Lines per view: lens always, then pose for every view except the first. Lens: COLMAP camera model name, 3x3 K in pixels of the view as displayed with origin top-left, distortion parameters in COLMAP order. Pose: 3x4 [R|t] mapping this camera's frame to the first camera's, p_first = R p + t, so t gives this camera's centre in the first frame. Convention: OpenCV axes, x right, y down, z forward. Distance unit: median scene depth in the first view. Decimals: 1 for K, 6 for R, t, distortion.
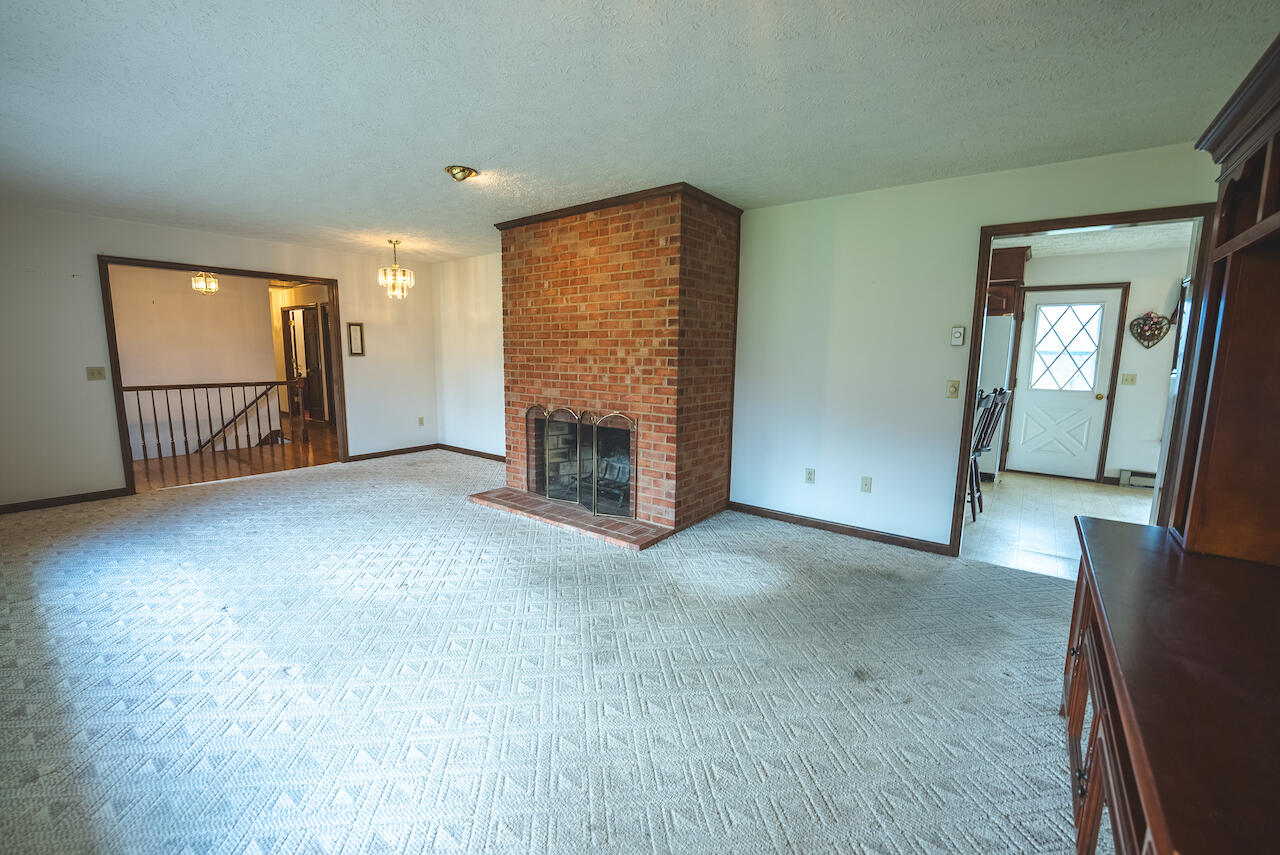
lens RADIAL K [[524.3, 0, 634.9], [0, 524.3, 428.1], [0, 0, 1]] dist [-0.031697, 0.004493]
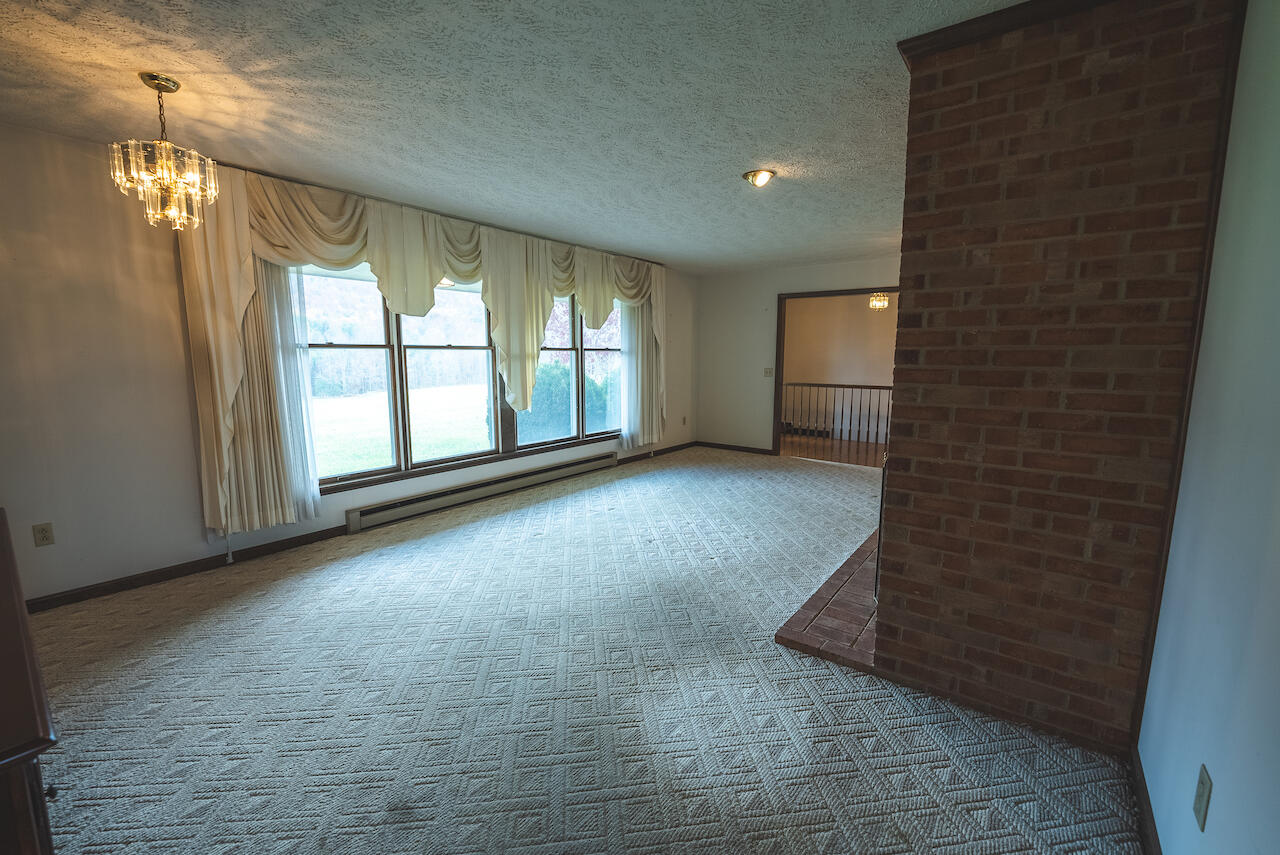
lens RADIAL K [[524.3, 0, 634.9], [0, 524.3, 428.1], [0, 0, 1]] dist [-0.031697, 0.004493]
pose [[-0.004210, 0.127120, -0.991878, 0.556606], [-0.147122, 0.981015, 0.126352, -0.087657], [0.989109, 0.146459, 0.014572, 0.645400]]
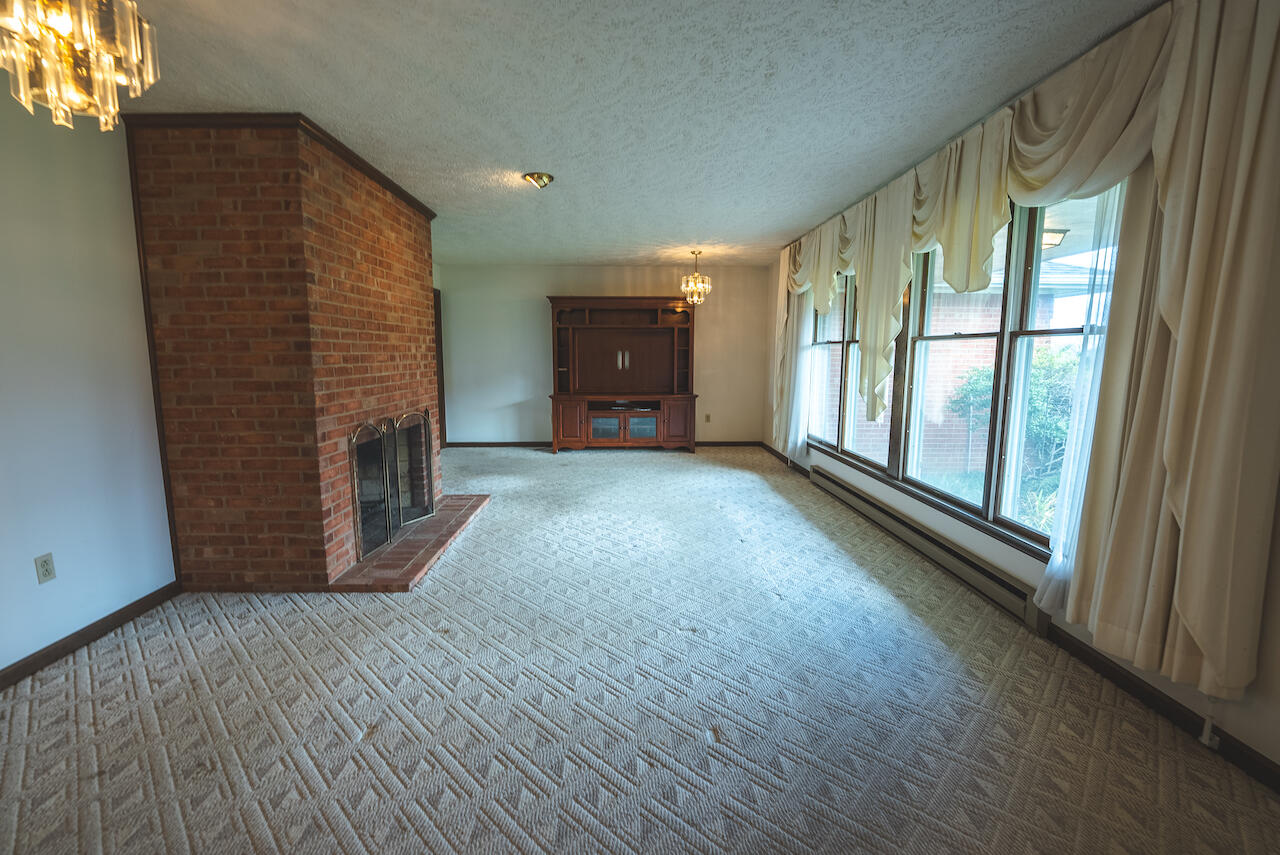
lens RADIAL K [[551.6, 0, 640.0], [0, 551.6, 427.5], [0, 0, 1]] dist [-0.009823, 0.000190]
pose [[-0.641789, -0.111261, 0.758768, -1.072248], [0.104260, 0.967574, 0.230065, -0.186106], [-0.759761, 0.226762, -0.609378, 1.280620]]
